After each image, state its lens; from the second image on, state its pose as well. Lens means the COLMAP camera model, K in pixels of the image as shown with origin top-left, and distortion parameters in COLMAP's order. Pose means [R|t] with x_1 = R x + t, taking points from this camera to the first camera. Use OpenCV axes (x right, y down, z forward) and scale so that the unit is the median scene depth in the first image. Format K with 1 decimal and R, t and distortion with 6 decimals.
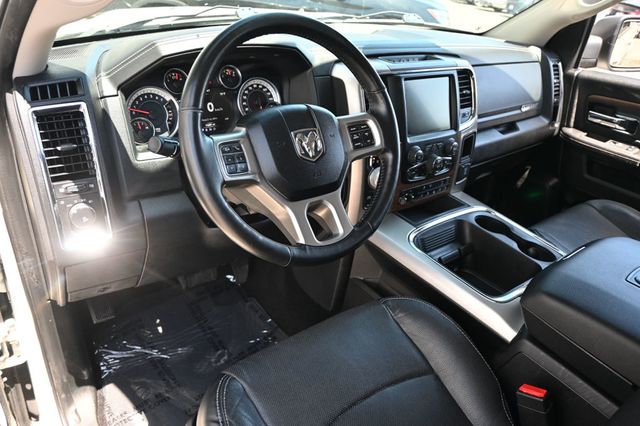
lens RADIAL K [[466.4, 0, 320.0], [0, 466.4, 213.0], [0, 0, 1]] dist [-0.003525, -0.001925]
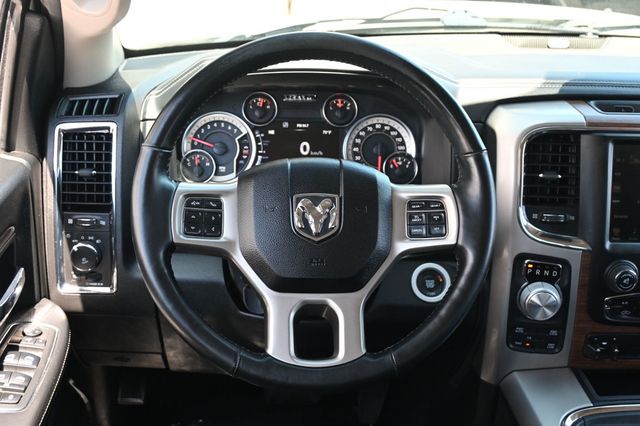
lens RADIAL K [[802.5, 0, 320.0], [0, 802.5, 213.0], [0, 0, 1]] dist [0.005534, -0.008411]
pose [[0.839303, 0.161987, -0.518971, 0.466924], [-0.233106, 0.969605, -0.074345, -0.049699], [0.491154, 0.183373, 0.851553, -0.011948]]
